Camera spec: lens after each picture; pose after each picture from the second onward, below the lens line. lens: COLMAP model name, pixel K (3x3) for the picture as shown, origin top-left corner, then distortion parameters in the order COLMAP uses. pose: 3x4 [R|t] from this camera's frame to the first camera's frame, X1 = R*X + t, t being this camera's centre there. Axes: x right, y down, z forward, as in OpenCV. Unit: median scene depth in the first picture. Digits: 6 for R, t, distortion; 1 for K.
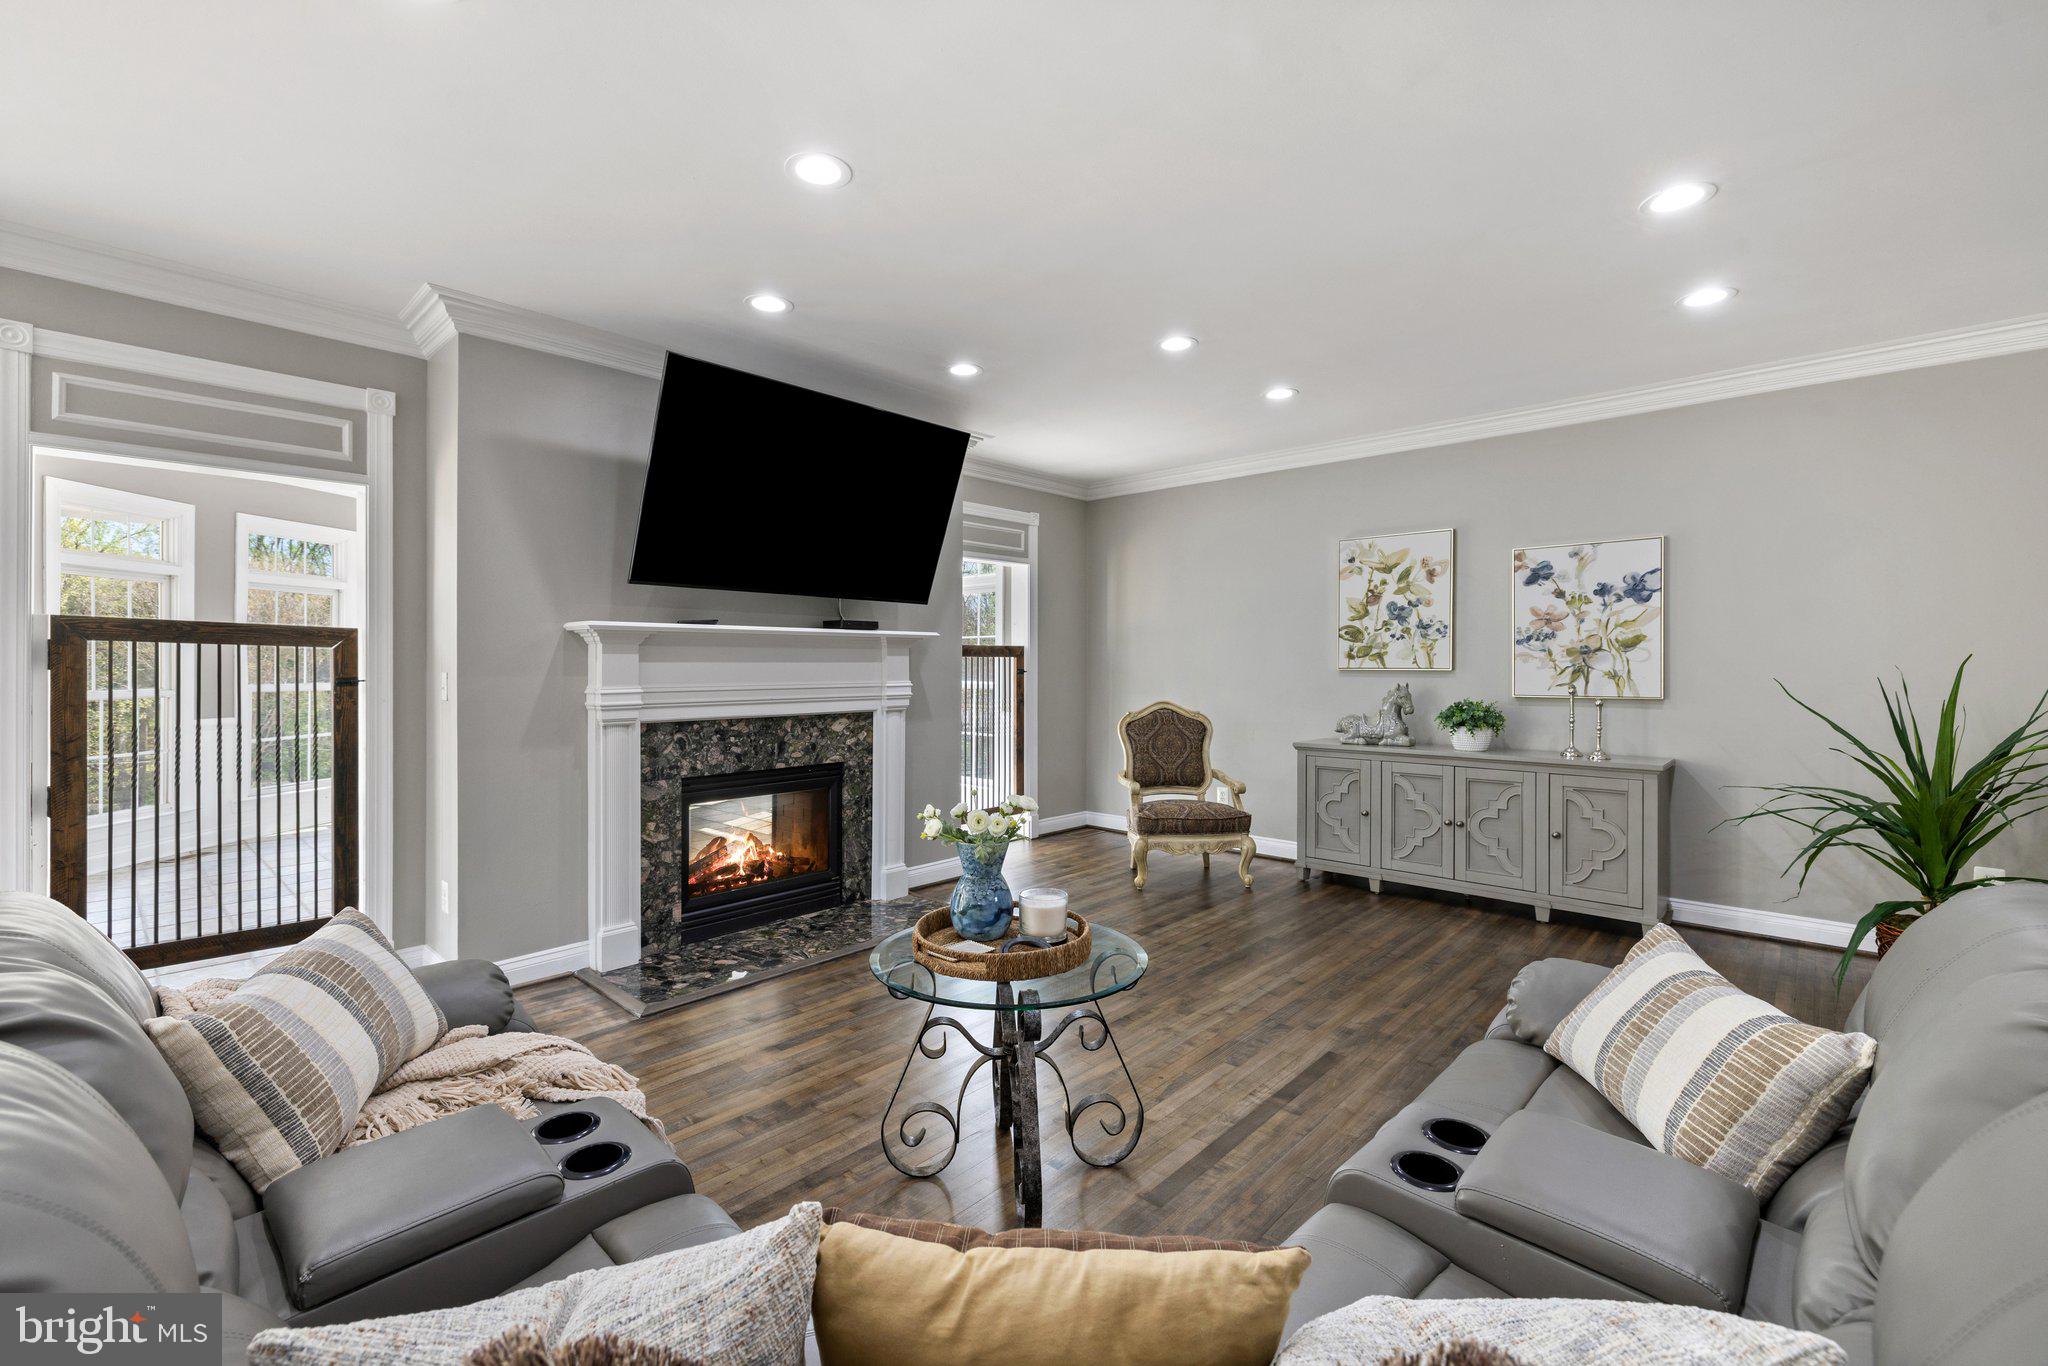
lens RADIAL K [[879.4, 0, 1008.0], [0, 879.4, 679.6], [0, 0, 1]] dist [0.000362, 0.001265]
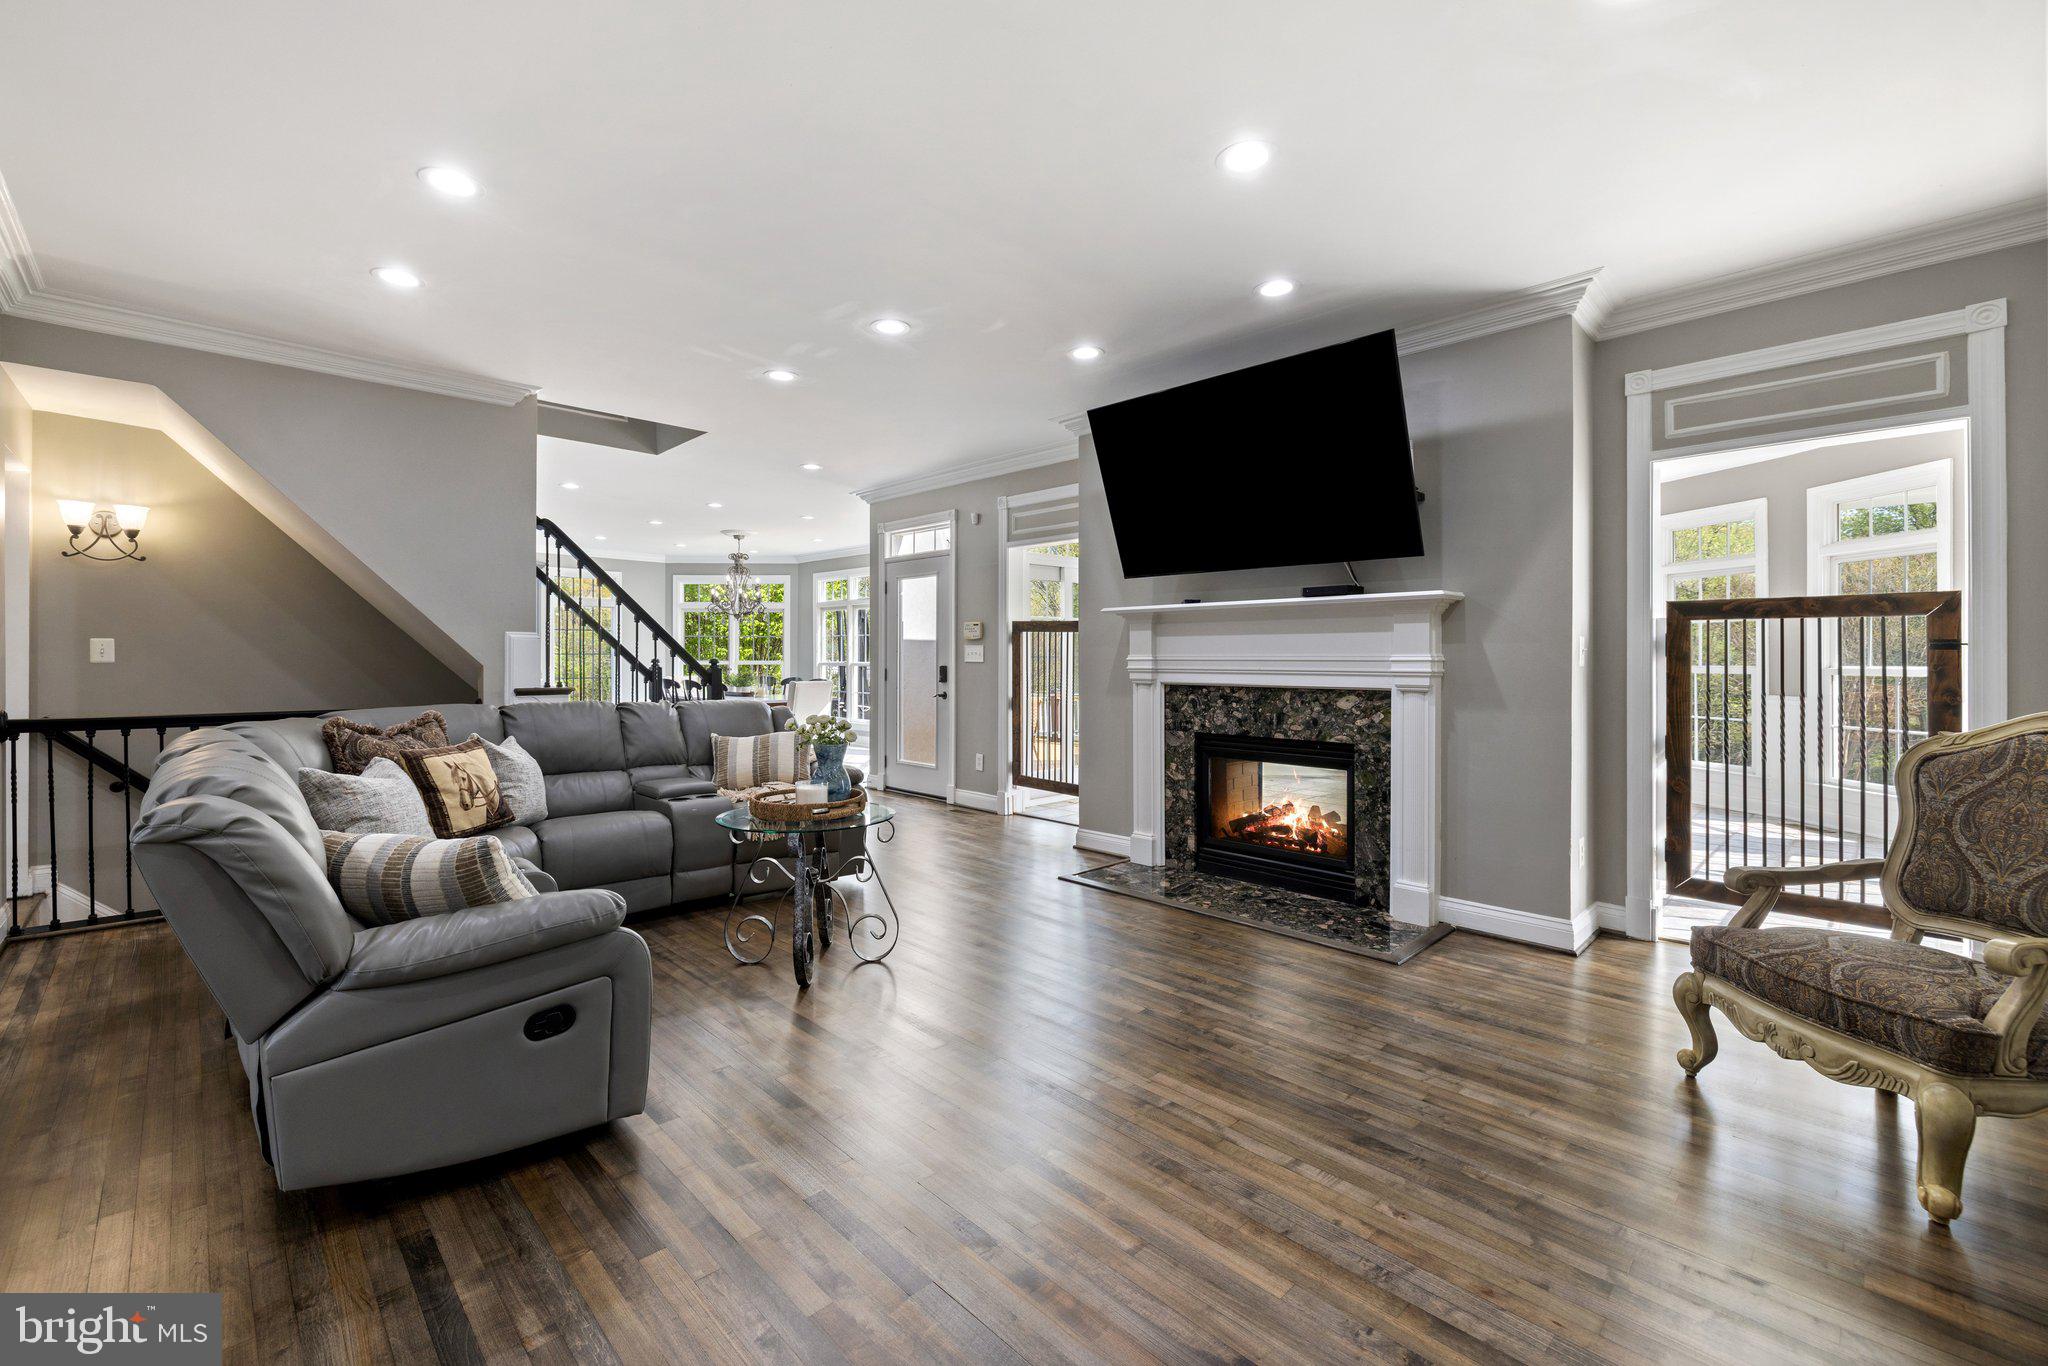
lens RADIAL K [[862.6, 0, 1009.2], [0, 862.6, 658.5], [0, 0, 1]] dist [0.000457, -0.001600]
pose [[-0.064428, 0.011237, -0.997859, 0.700656], [-0.004815, 0.999921, 0.011571, -0.001867], [0.997911, 0.005550, -0.064368, 0.694175]]
